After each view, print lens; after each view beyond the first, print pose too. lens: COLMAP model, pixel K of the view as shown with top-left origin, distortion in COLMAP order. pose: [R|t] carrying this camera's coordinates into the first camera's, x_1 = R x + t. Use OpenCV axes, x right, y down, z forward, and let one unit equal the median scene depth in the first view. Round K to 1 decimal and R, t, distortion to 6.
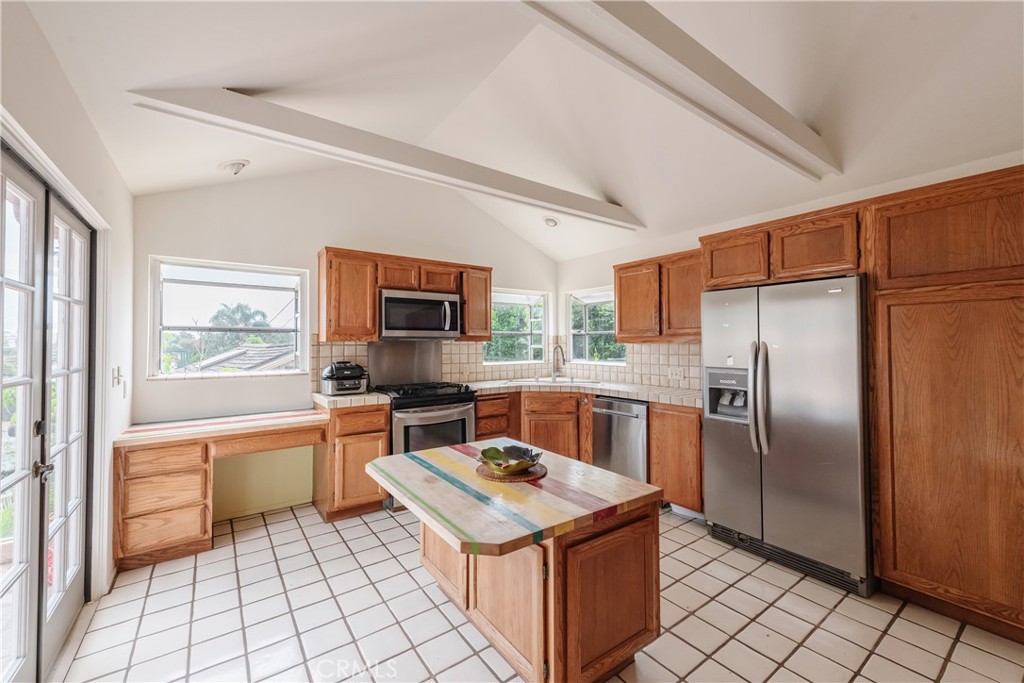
lens RADIAL K [[408.6, 0, 517.7], [0, 408.6, 340.6], [0, 0, 1]] dist [-0.000271, -0.000304]
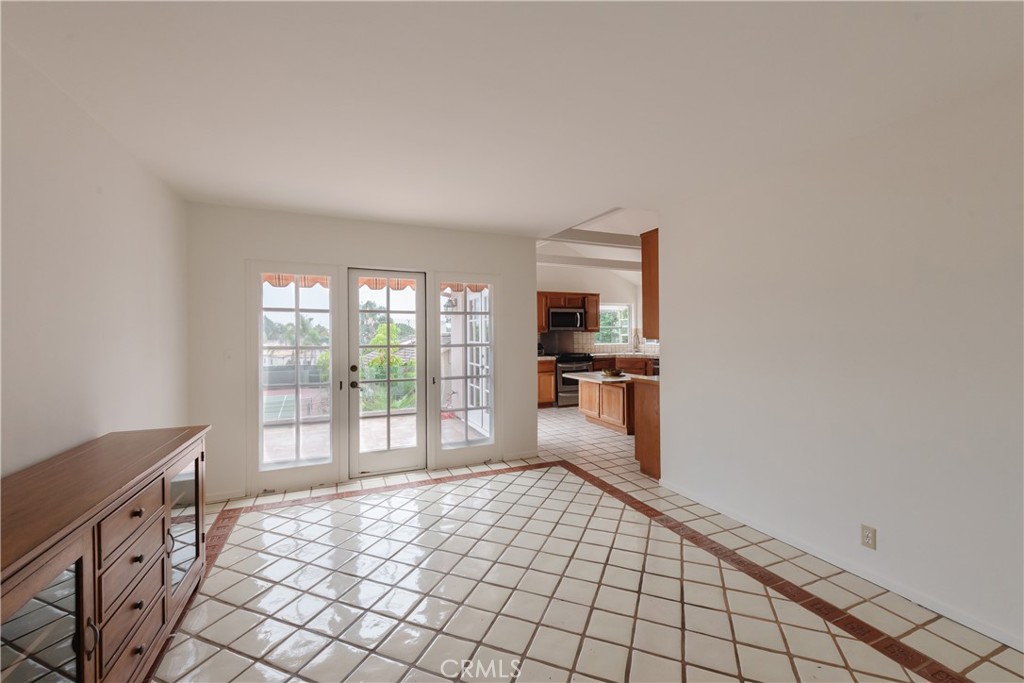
lens RADIAL K [[408.6, 0, 511.6], [0, 408.6, 338.5], [0, 0, 1]] dist [-0.000271, -0.000304]
pose [[0.972900, -0.000537, -0.231224, -0.024949], [0.004710, 0.999836, 0.017494, -0.004512], [0.231177, -0.018109, 0.972743, -1.063801]]
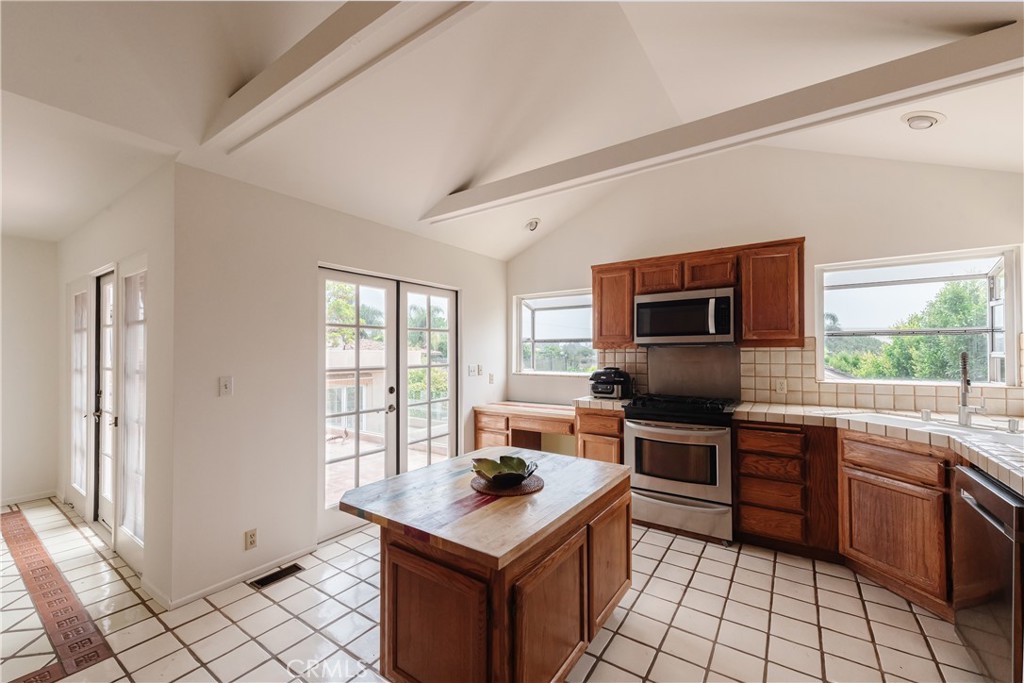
lens RADIAL K [[413.5, 0, 518.8], [0, 413.5, 345.8], [0, 0, 1]] dist [0.008547, -0.000093]
pose [[0.323959, -0.014293, -0.945963, 0.478002], [0.009198, 0.999886, -0.011958, 0.004334], [0.946026, -0.004827, 0.324054, 0.370432]]
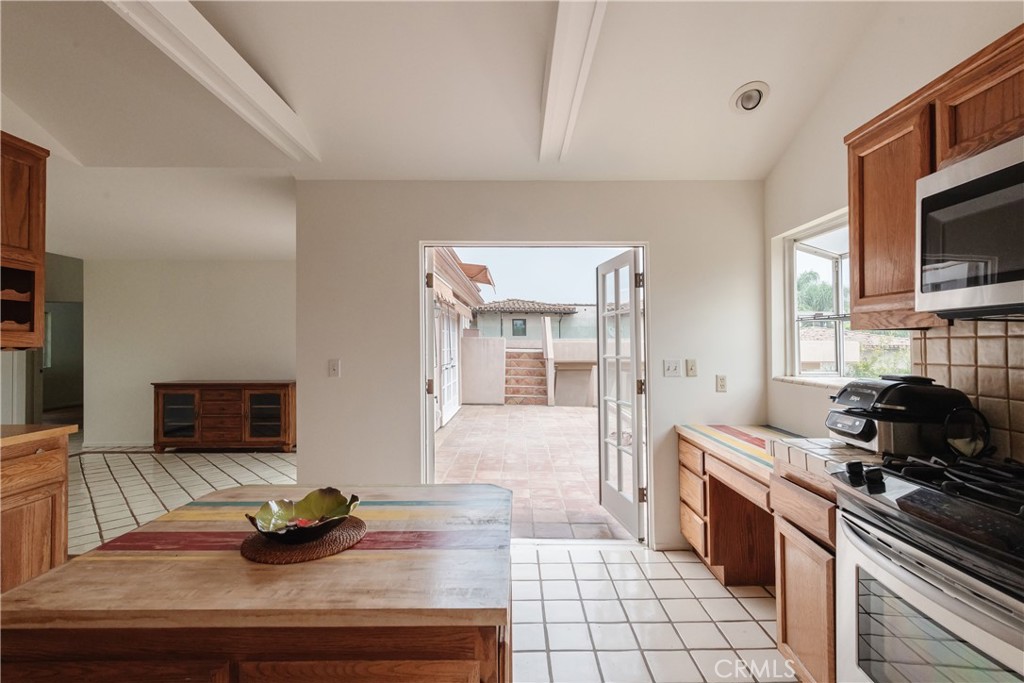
lens RADIAL K [[475.7, 0, 515.4], [0, 475.7, 337.8], [0, 0, 1]] dist [0.018356, -0.000196]
pose [[-0.596456, -0.011474, -0.802564, 0.200724], [0.002080, 0.999872, -0.015841, 0.016521], [0.802643, -0.011118, -0.596356, 0.877168]]
